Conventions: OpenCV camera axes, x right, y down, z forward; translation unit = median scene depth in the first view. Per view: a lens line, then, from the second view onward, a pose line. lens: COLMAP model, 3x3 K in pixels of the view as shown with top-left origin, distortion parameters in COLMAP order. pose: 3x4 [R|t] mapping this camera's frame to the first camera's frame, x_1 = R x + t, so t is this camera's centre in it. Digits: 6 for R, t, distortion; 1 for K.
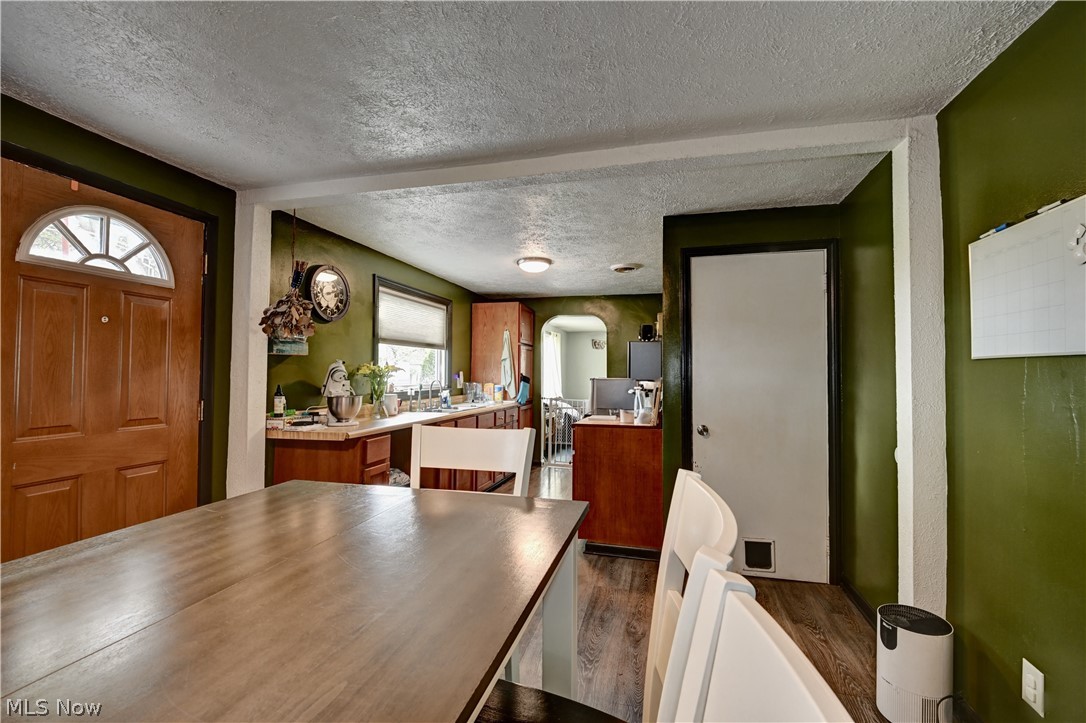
lens RADIAL K [[444.7, 0, 543.0], [0, 444.7, 361.5], [0, 0, 1]] dist [0.003463, -0.013786]
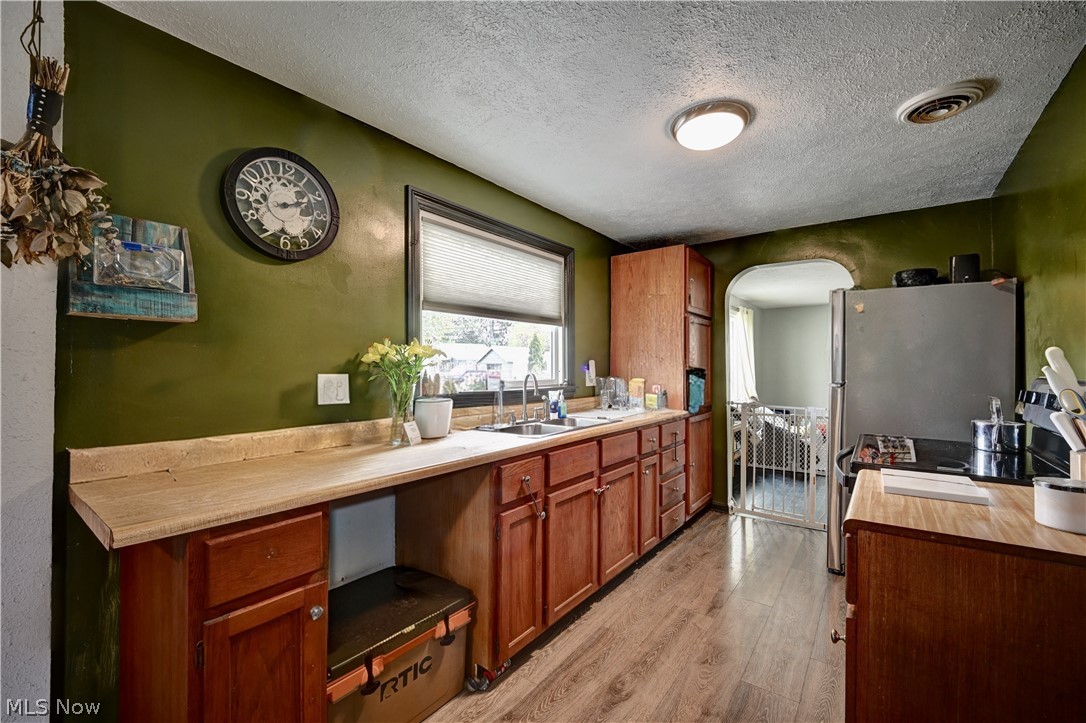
lens RADIAL K [[460.4, 0, 542.5], [0, 460.4, 359.4], [0, 0, 1]] dist [0.022284, -0.015553]
pose [[0.928621, -0.013469, -0.370786, -0.003311], [0.016984, 0.999836, 0.006216, 0.016357], [0.370642, -0.012070, 0.928697, 0.364692]]
